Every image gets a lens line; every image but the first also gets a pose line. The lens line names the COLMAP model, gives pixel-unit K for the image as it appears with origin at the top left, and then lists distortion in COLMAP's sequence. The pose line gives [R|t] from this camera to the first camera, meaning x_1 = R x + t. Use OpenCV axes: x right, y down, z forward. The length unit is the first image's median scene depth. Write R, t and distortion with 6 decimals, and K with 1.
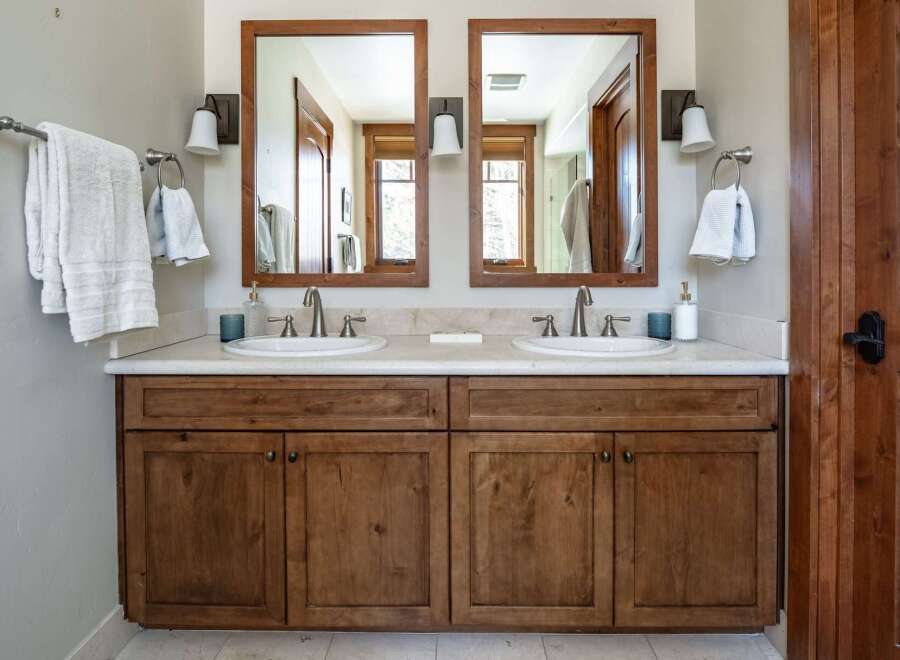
lens RADIAL K [[527.3, 0, 450.0], [0, 527.3, 275.2], [0, 0, 1]] dist [-0.008875, -0.002810]
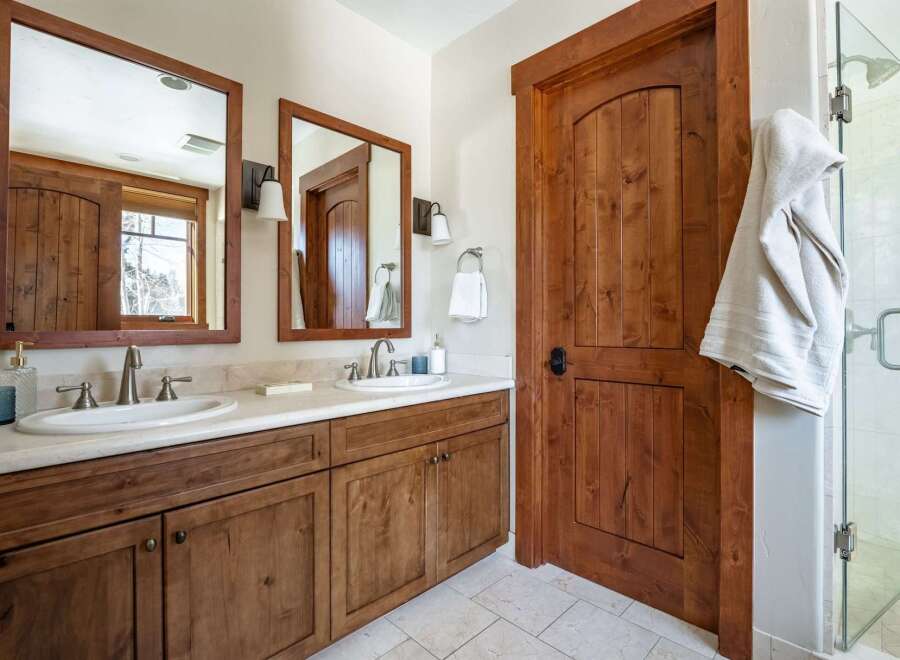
lens RADIAL K [[444.1, 0, 446.2], [0, 444.1, 322.3], [0, 0, 1]] dist [-0.013320, -0.000523]
pose [[0.704217, 0.001853, 0.709982, -0.499248], [0.011480, 0.999836, -0.013996, -0.001030], [-0.709892, 0.018007, 0.704081, 0.149109]]
